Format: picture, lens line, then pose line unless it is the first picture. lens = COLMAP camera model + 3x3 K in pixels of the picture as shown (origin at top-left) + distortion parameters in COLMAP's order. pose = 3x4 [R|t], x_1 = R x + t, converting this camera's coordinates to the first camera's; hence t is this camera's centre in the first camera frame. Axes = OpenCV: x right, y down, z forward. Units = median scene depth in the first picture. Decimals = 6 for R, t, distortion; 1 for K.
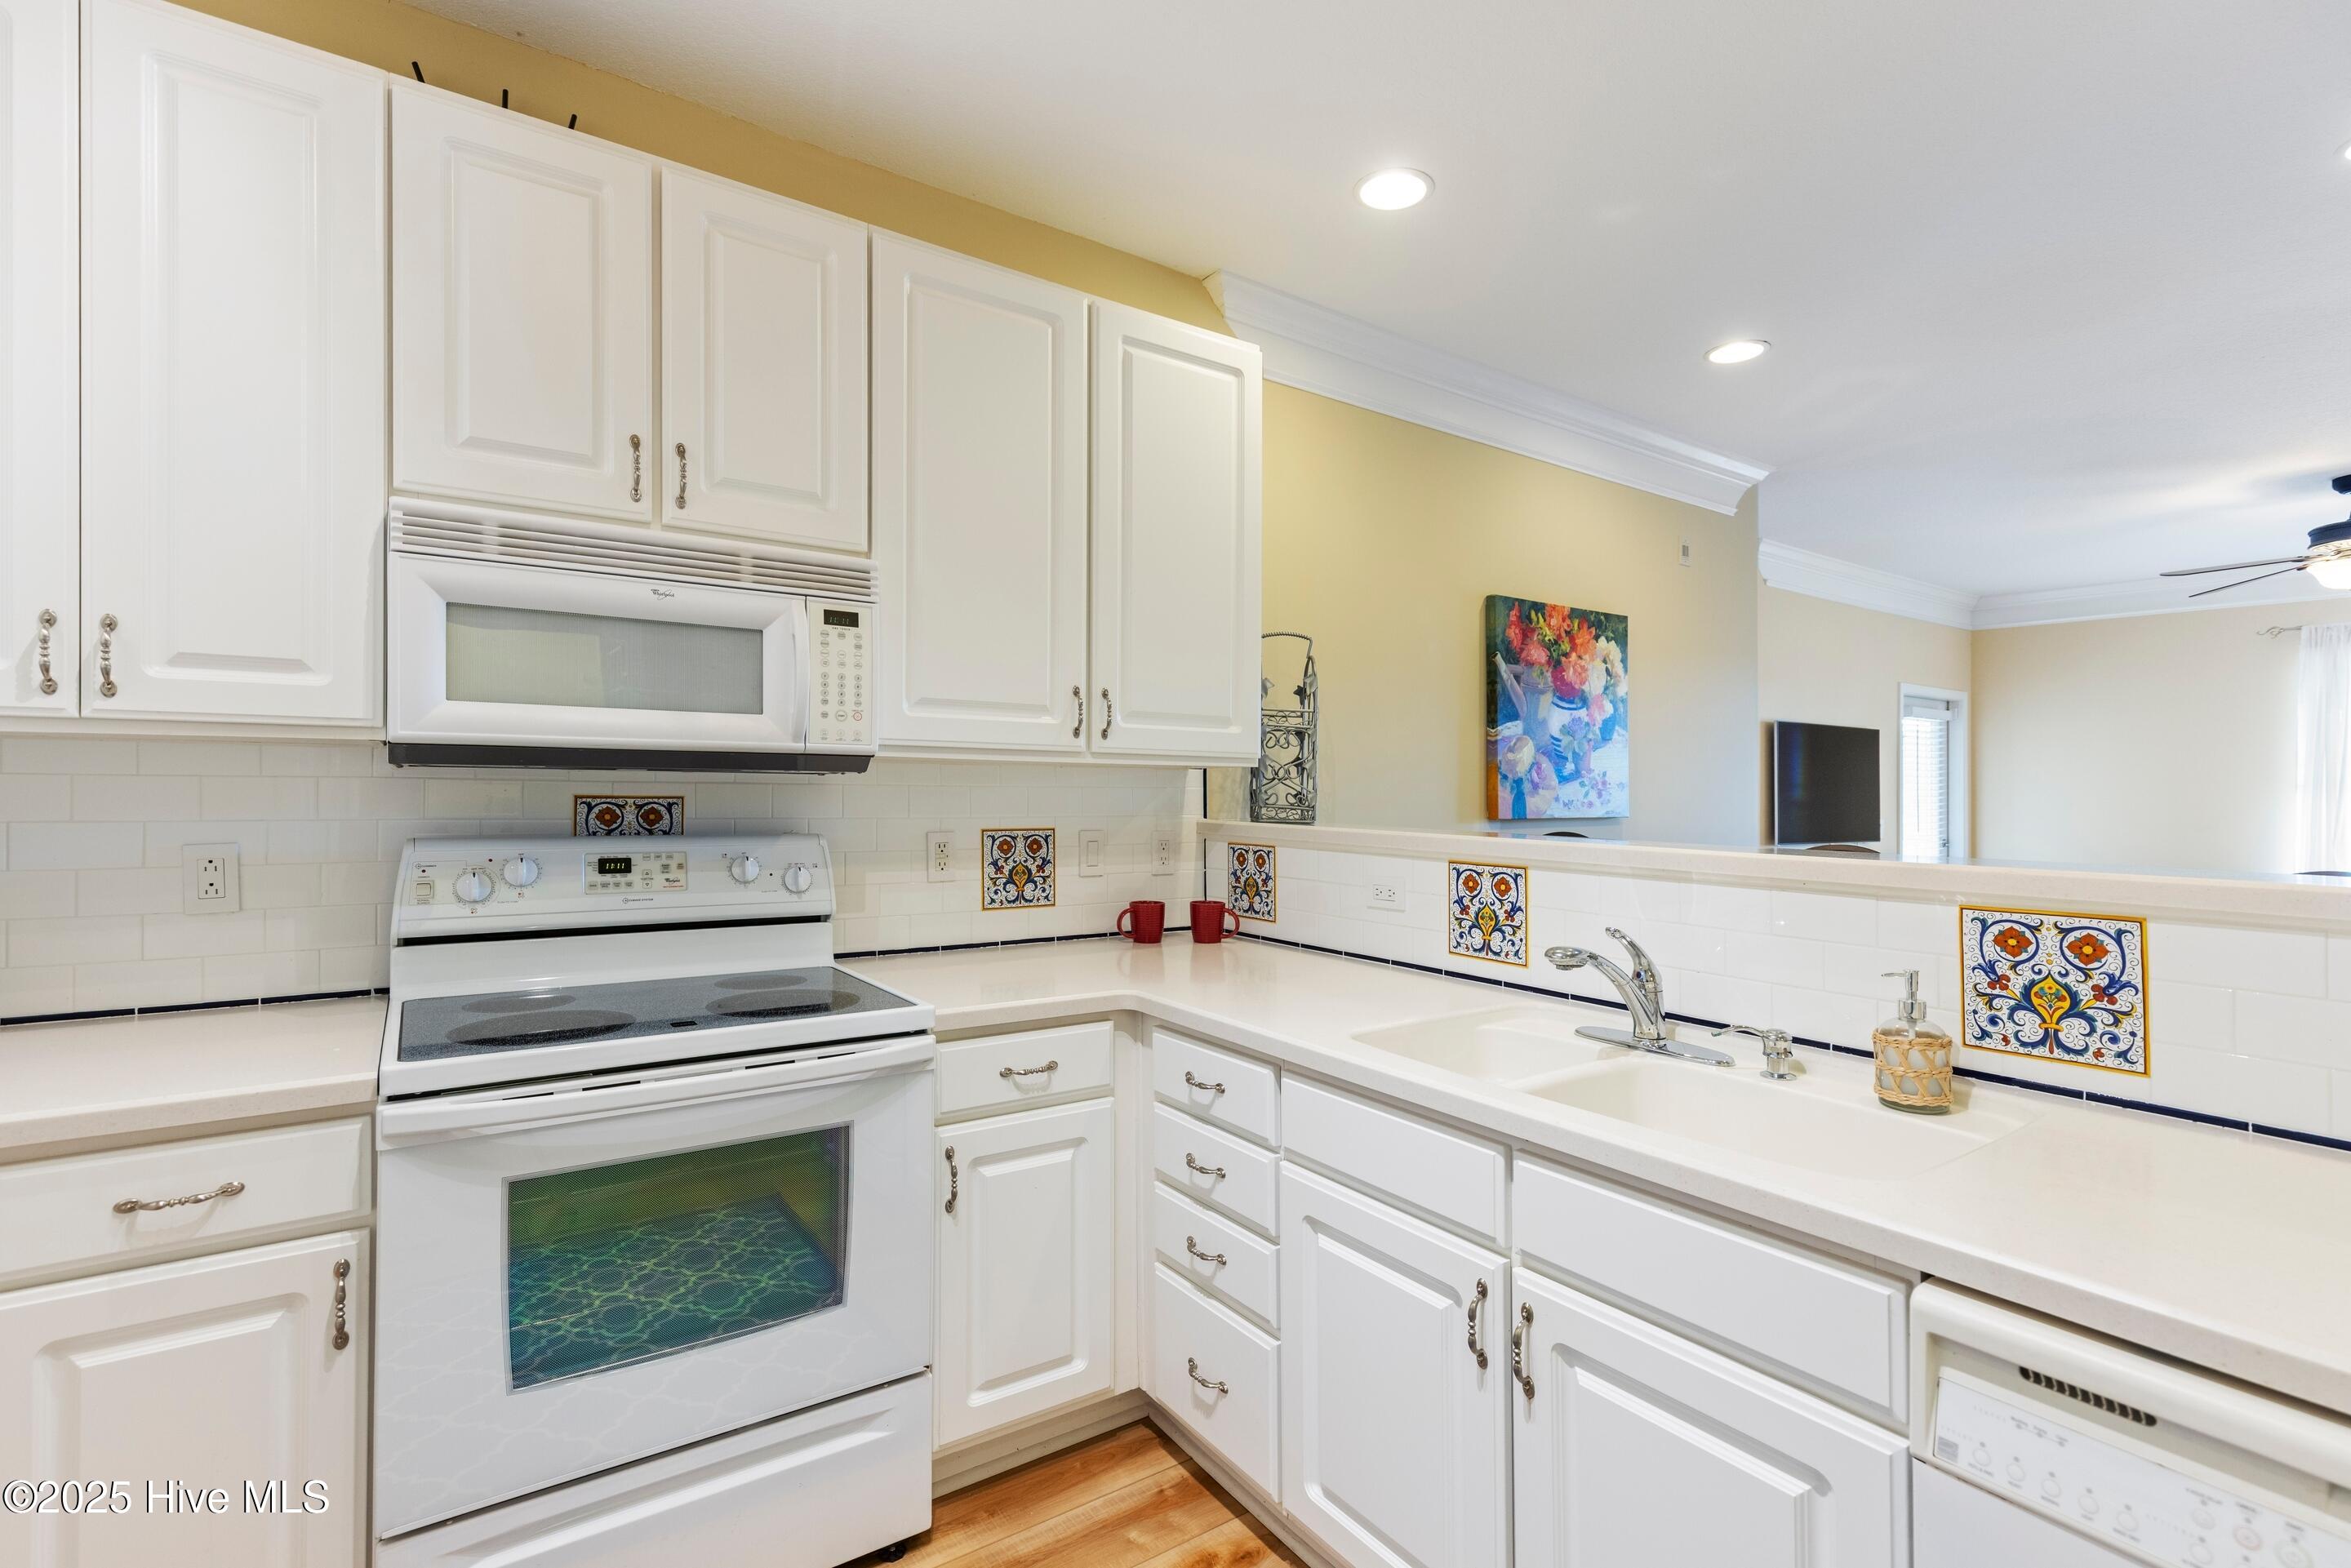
lens RADIAL K [[1077.4, 0, 1189.9], [0, 1077.4, 786.9], [0, 0, 1]] dist [0.008977, -0.001391]
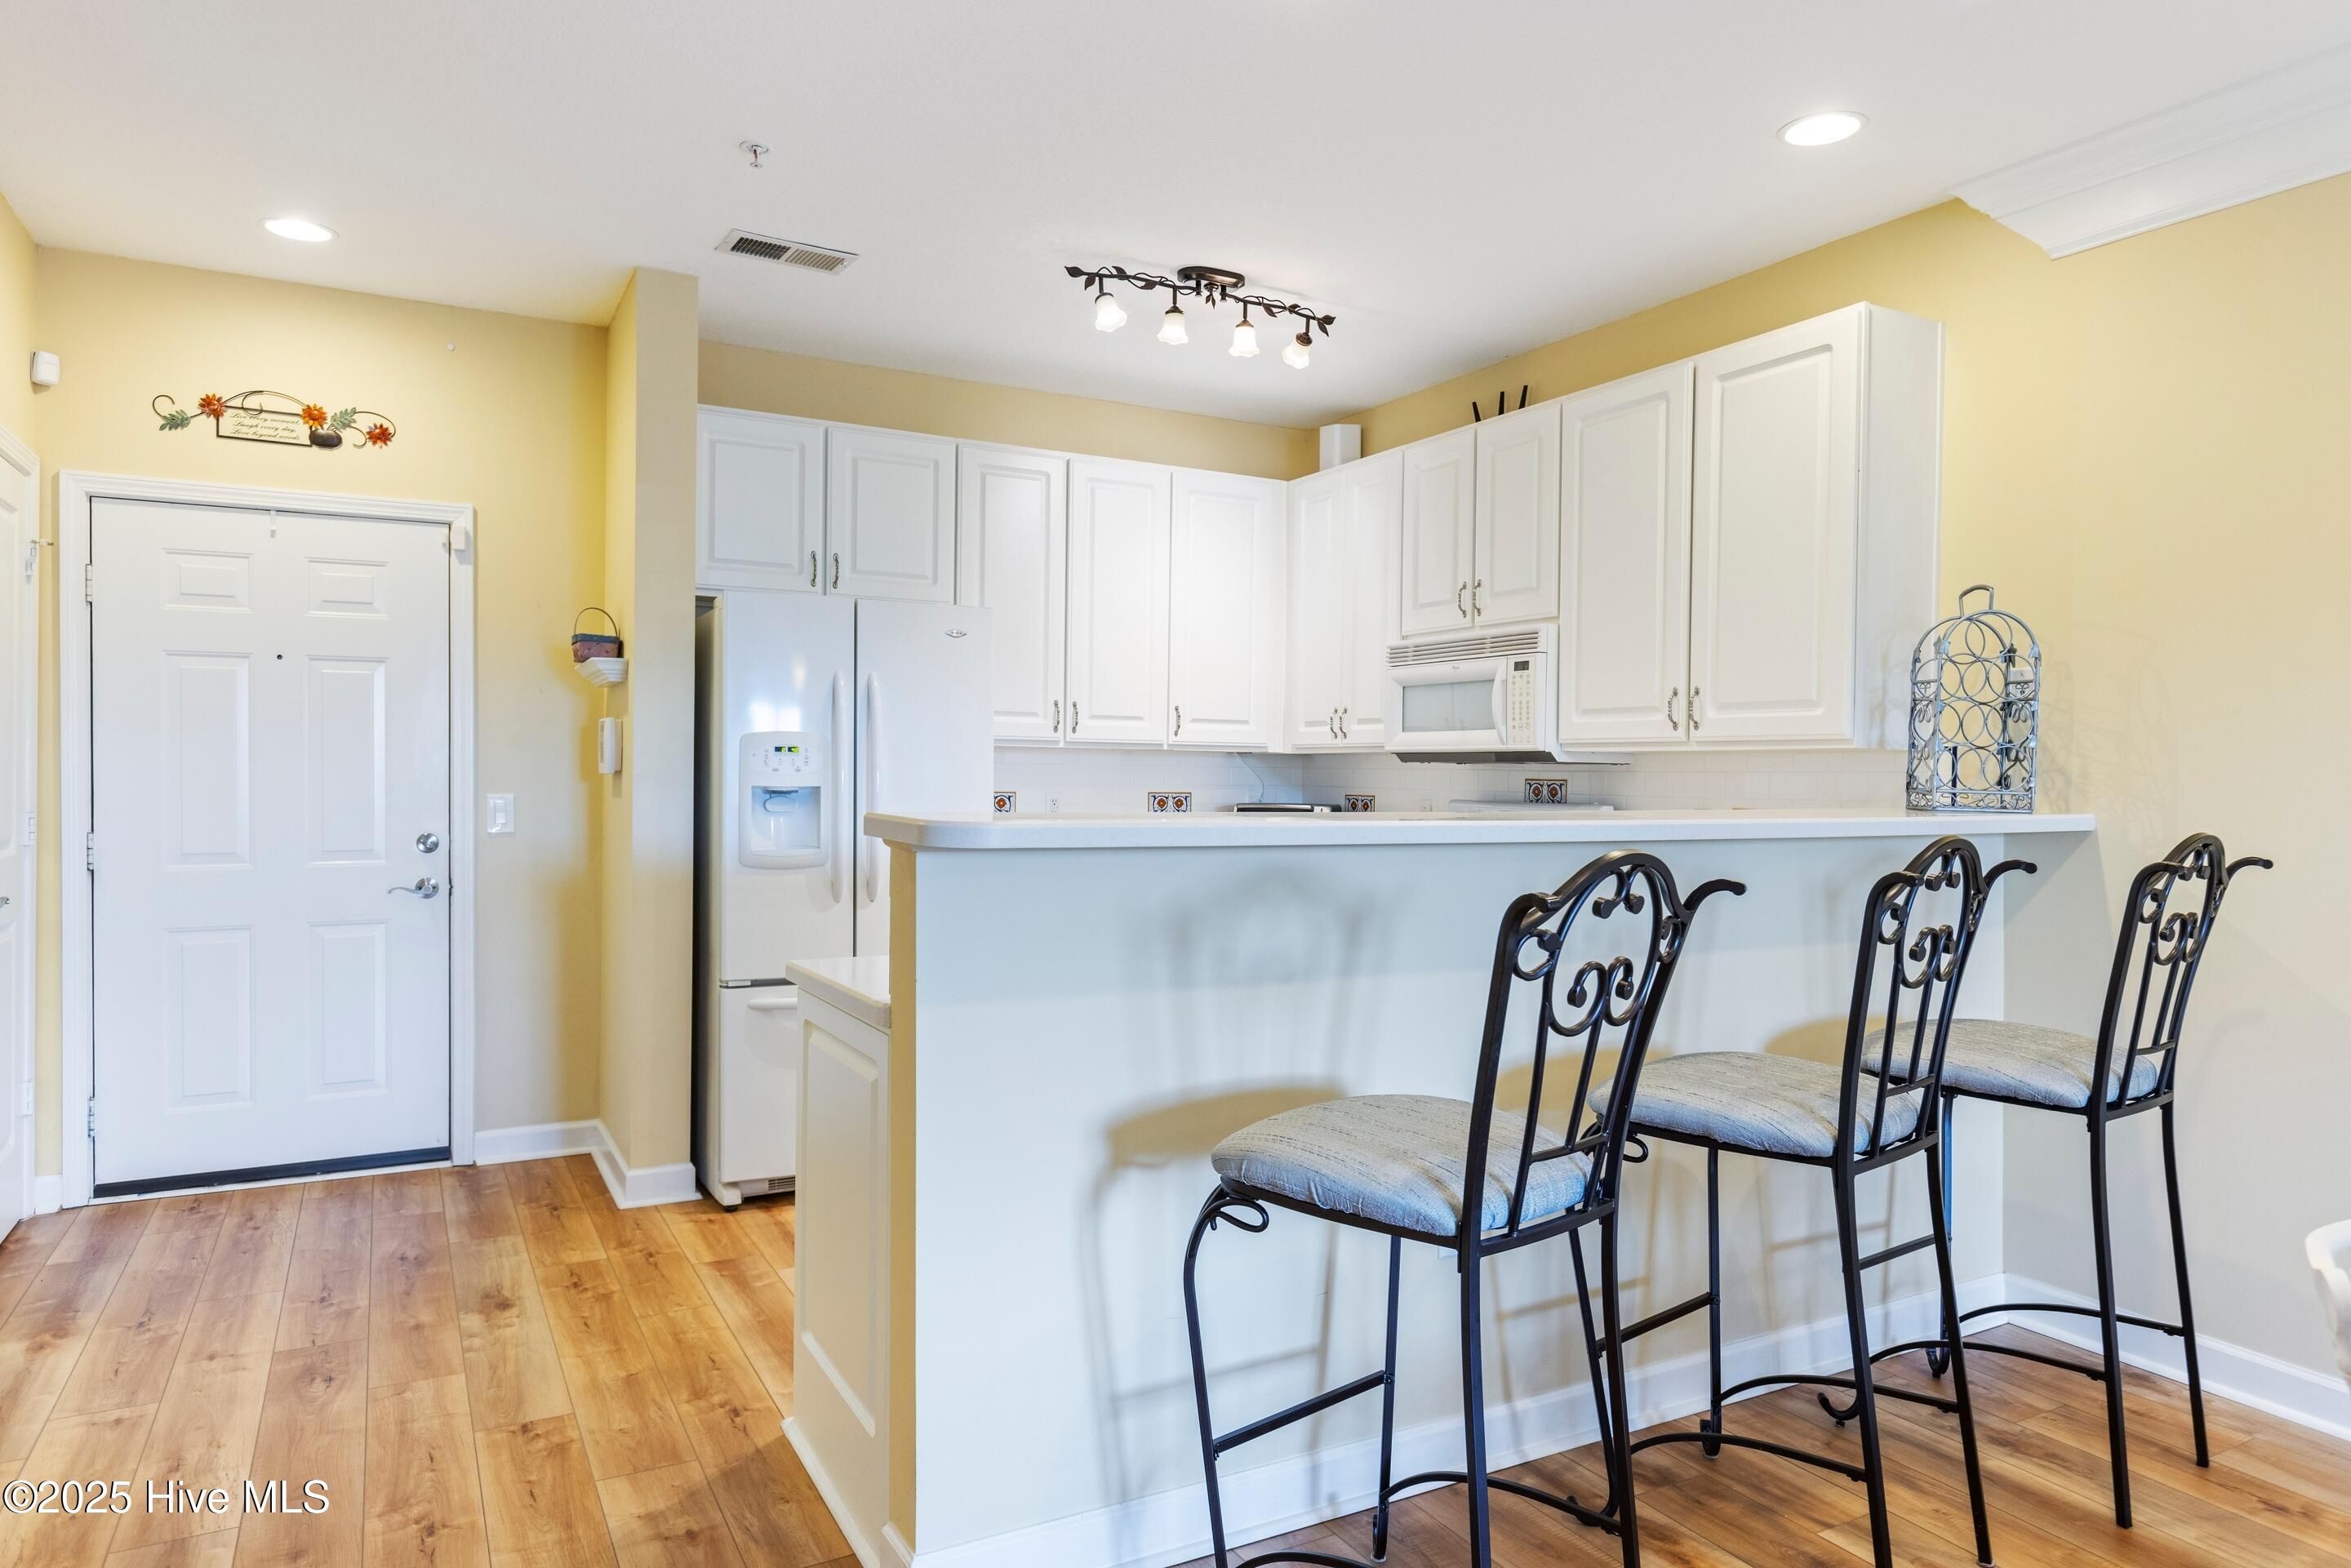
lens RADIAL K [[1434.5, 0, 1172.9], [0, 1434.5, 781.8], [0, 0, 1]] dist [0.006322, 0.000995]
pose [[-0.115551, -0.004808, -0.993290, 1.786987], [-0.012698, 0.999914, -0.003363, 0.027851], [0.993220, 0.012224, -0.115603, 0.715909]]
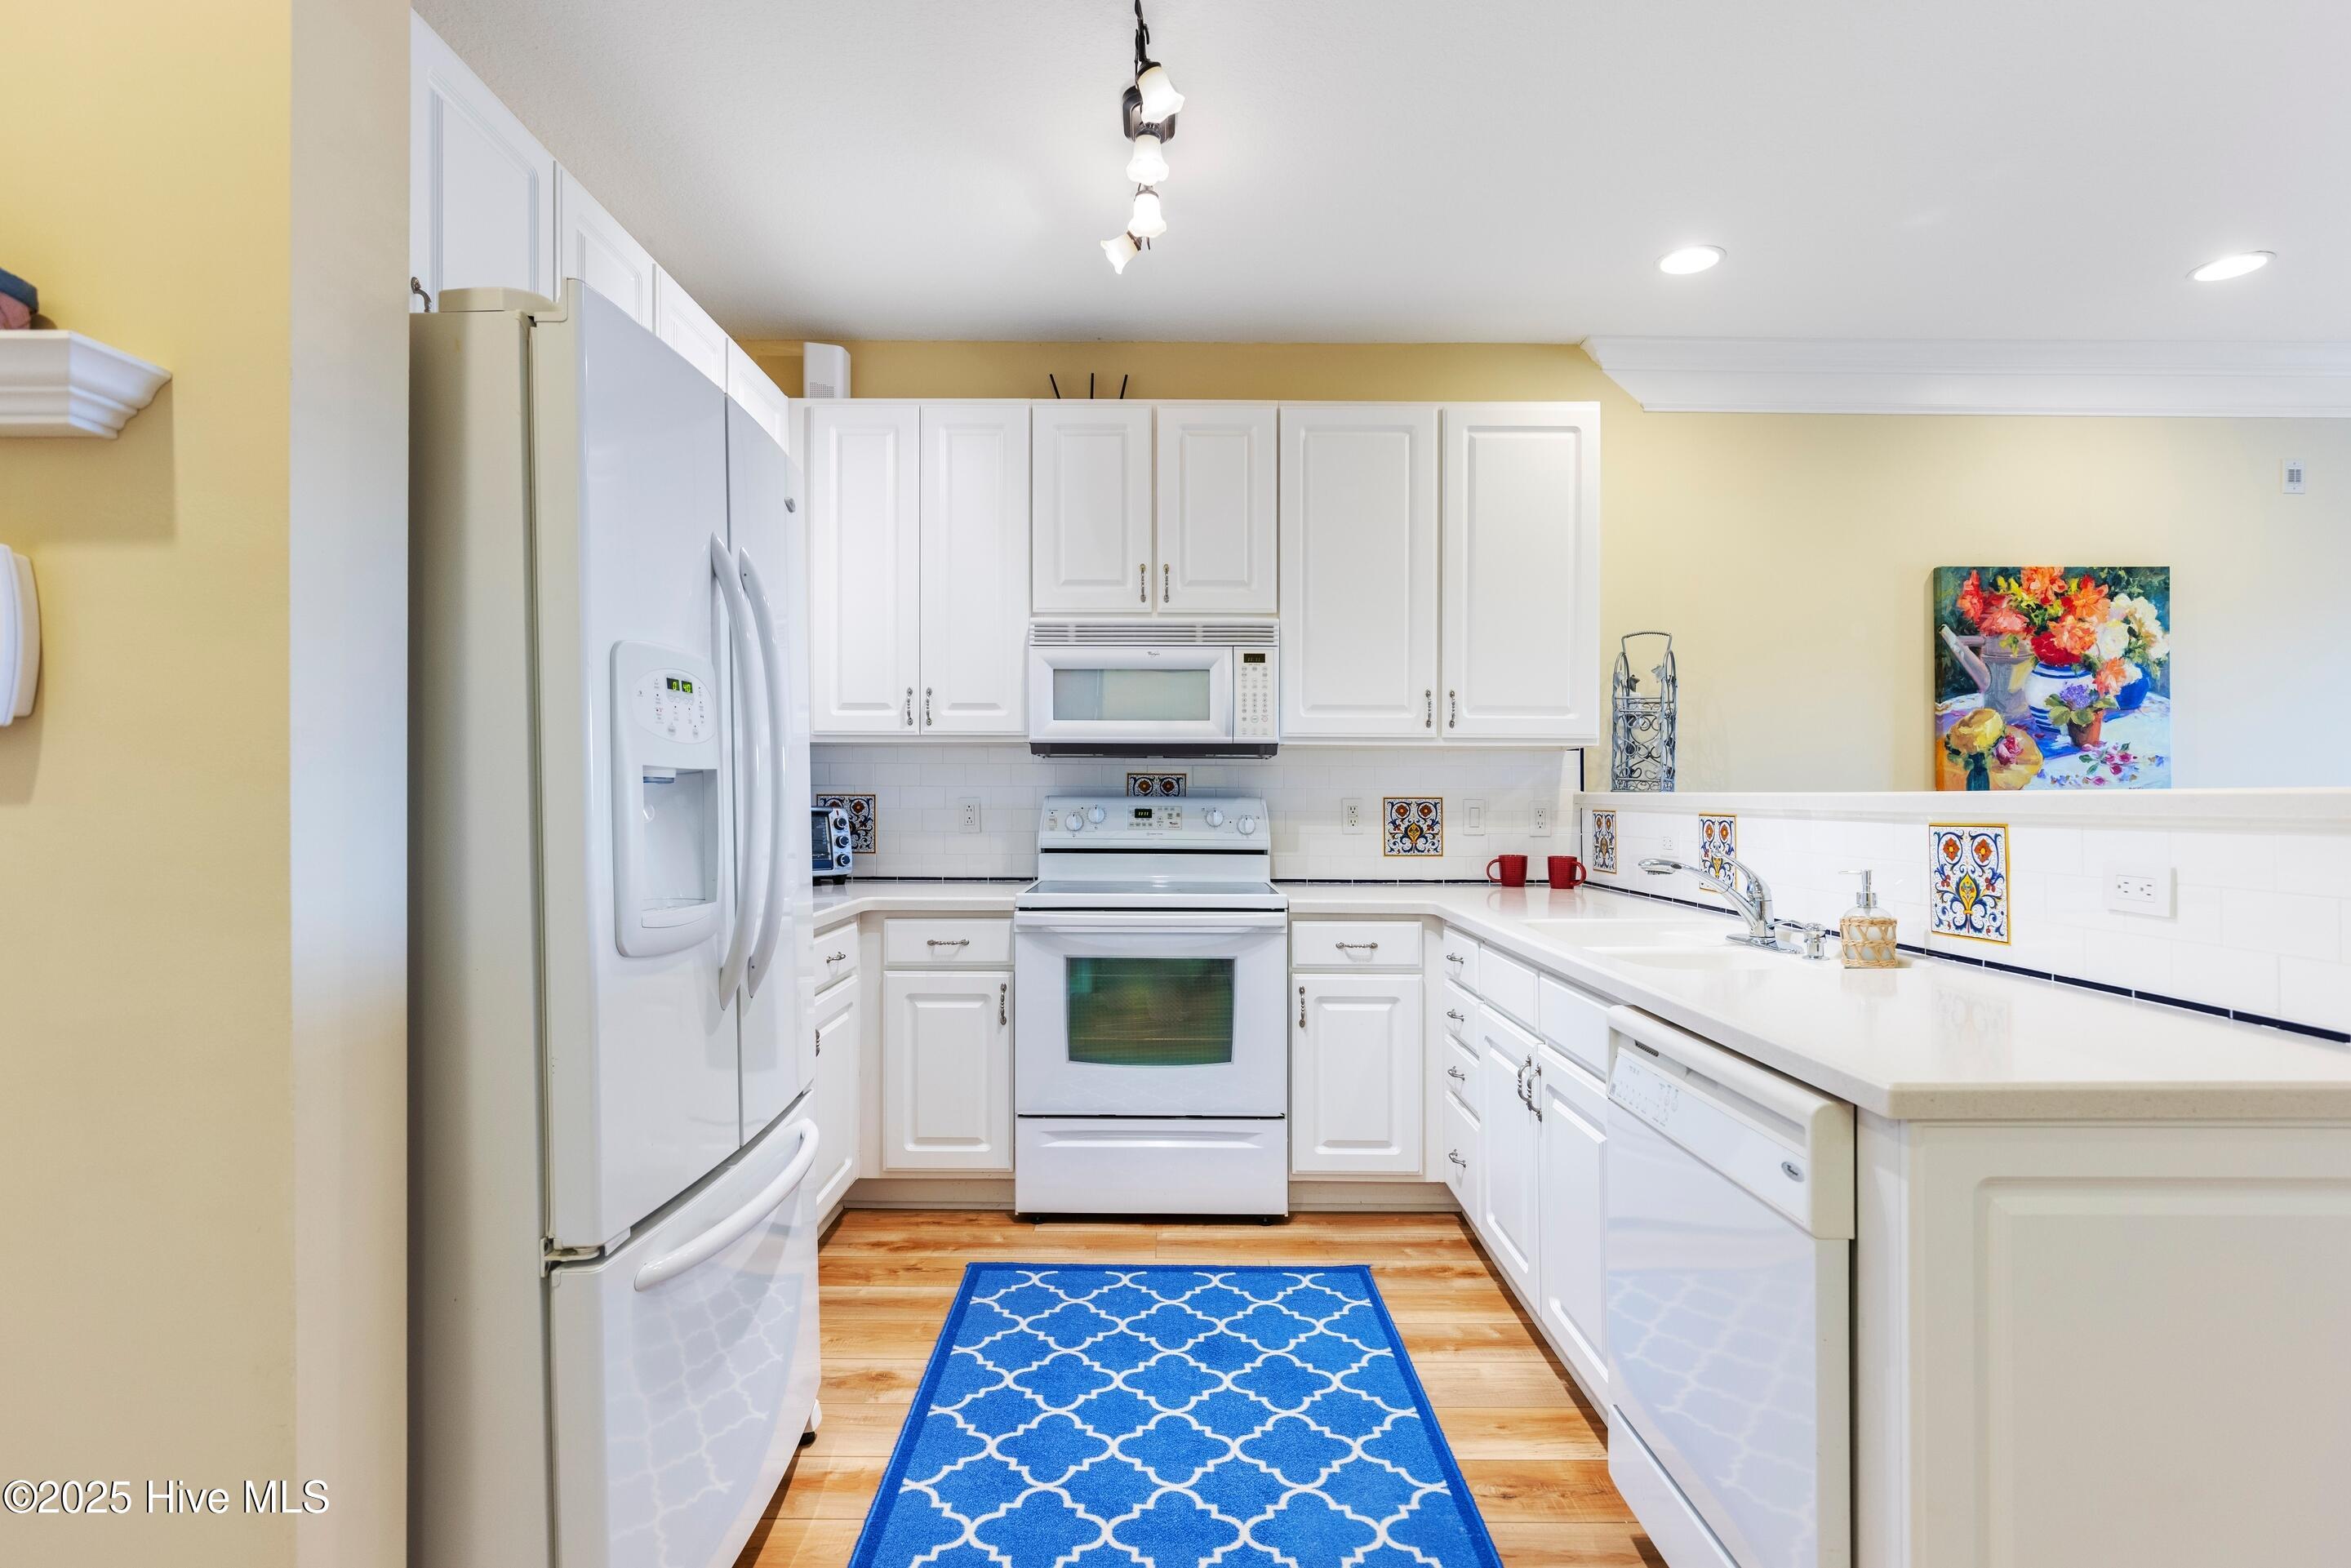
lens RADIAL K [[1159.9, 0, 1170.6], [0, 1159.9, 797.8], [0, 0, 1]] dist [-0.001544, -0.001237]
pose [[0.815414, -0.008476, -0.578816, 0.550589], [0.006383, 0.999964, -0.005652, 0.057926], [0.578843, 0.000915, 0.815439, -0.457066]]
